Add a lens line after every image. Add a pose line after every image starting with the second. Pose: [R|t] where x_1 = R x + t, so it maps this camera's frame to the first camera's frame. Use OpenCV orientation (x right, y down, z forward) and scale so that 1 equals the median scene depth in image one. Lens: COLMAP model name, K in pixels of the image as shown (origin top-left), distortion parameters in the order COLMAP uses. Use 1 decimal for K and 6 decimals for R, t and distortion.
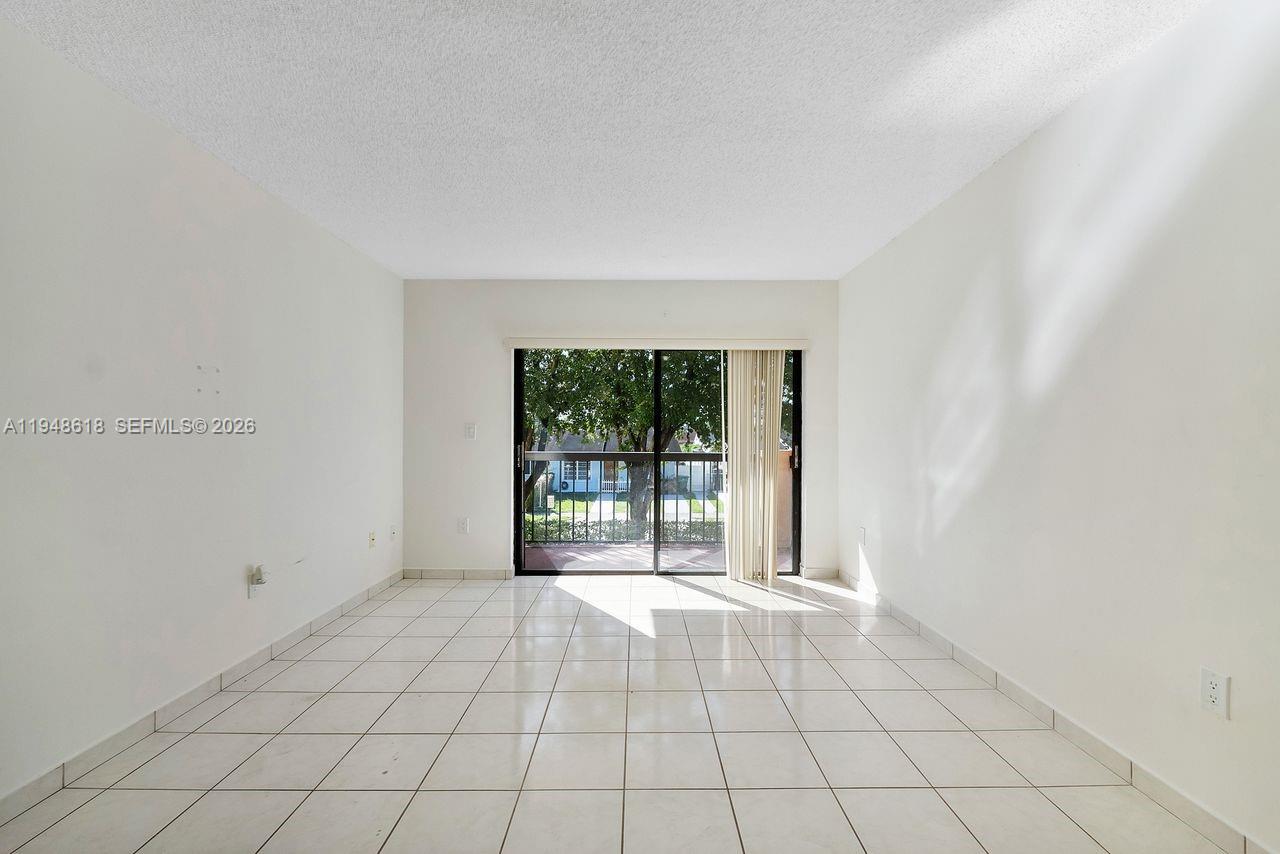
lens RADIAL K [[545.7, 0, 640.0], [0, 545.7, 427.0], [0, 0, 1]] dist [-0.000658, 0.000008]
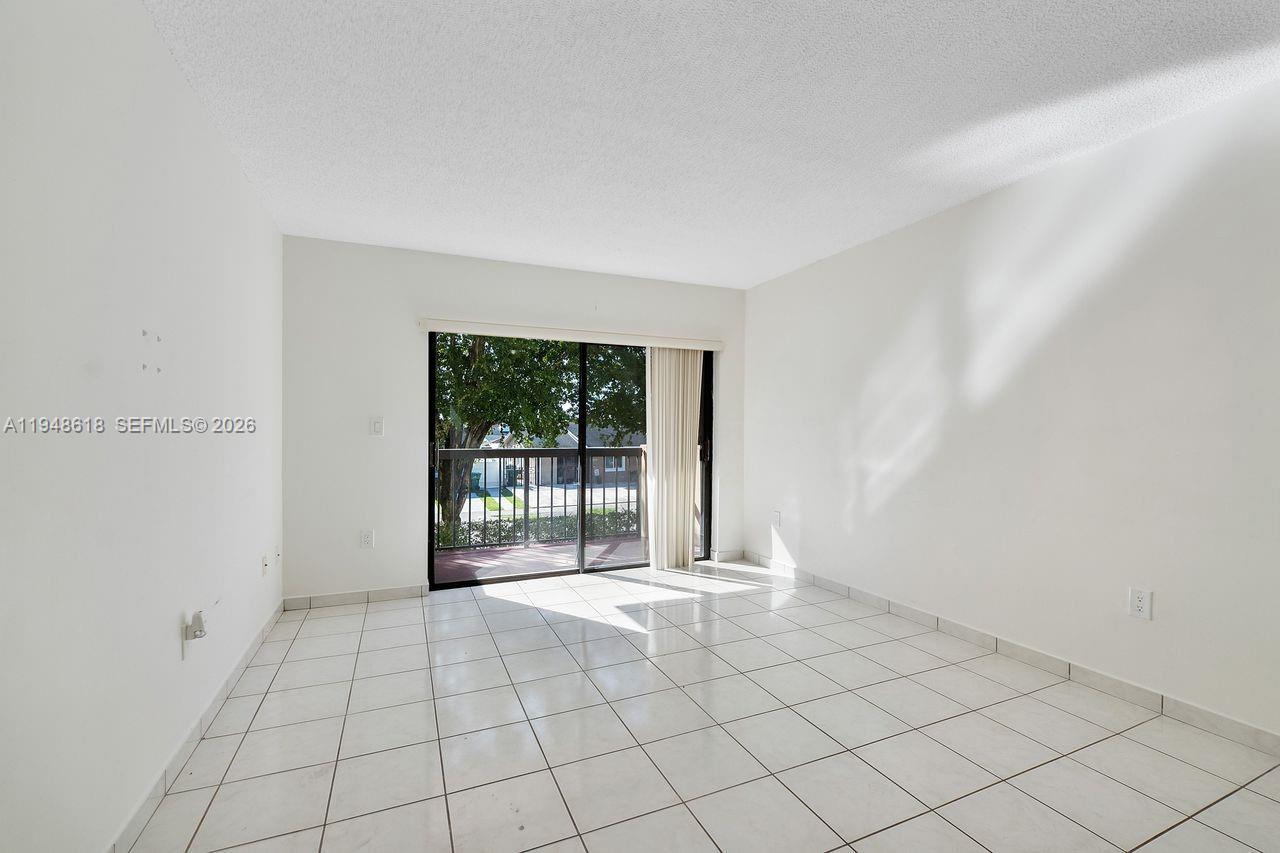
lens RADIAL K [[545.7, 0, 640.0], [0, 545.7, 426.5], [0, 0, 1]] dist [-0.000658, 0.000008]
pose [[0.918284, 0.000220, 0.395923, -0.270636], [-0.003449, 0.999966, 0.007446, 0.000367], [-0.395908, -0.008203, 0.918254, 0.064684]]
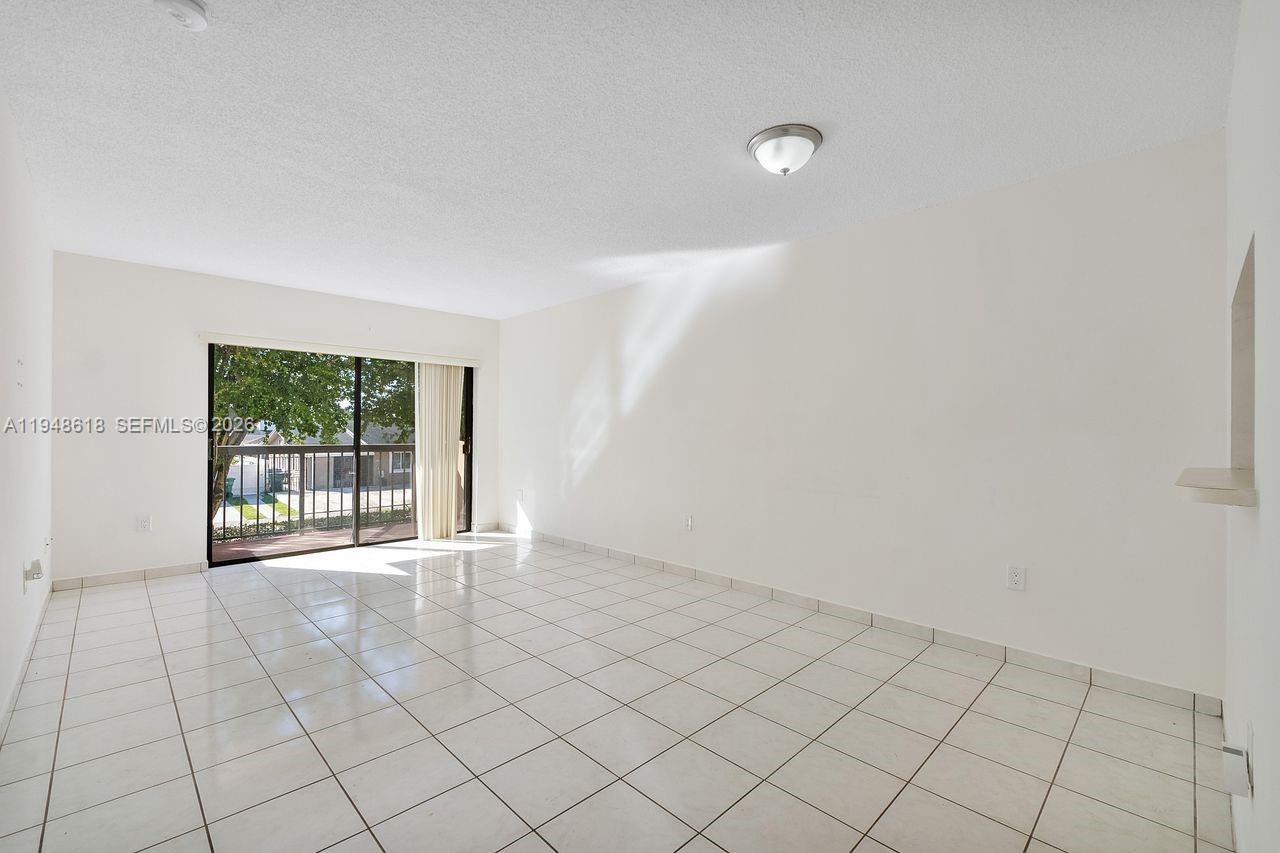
lens RADIAL K [[545.7, 0, 640.0], [0, 545.7, 426.5], [0, 0, 1]] dist [-0.000658, 0.000008]
pose [[0.719452, 0.002517, 0.694538, -0.362785], [-0.010120, 0.999925, 0.006860, -0.005449], [-0.694469, -0.011964, 0.719423, -0.285291]]
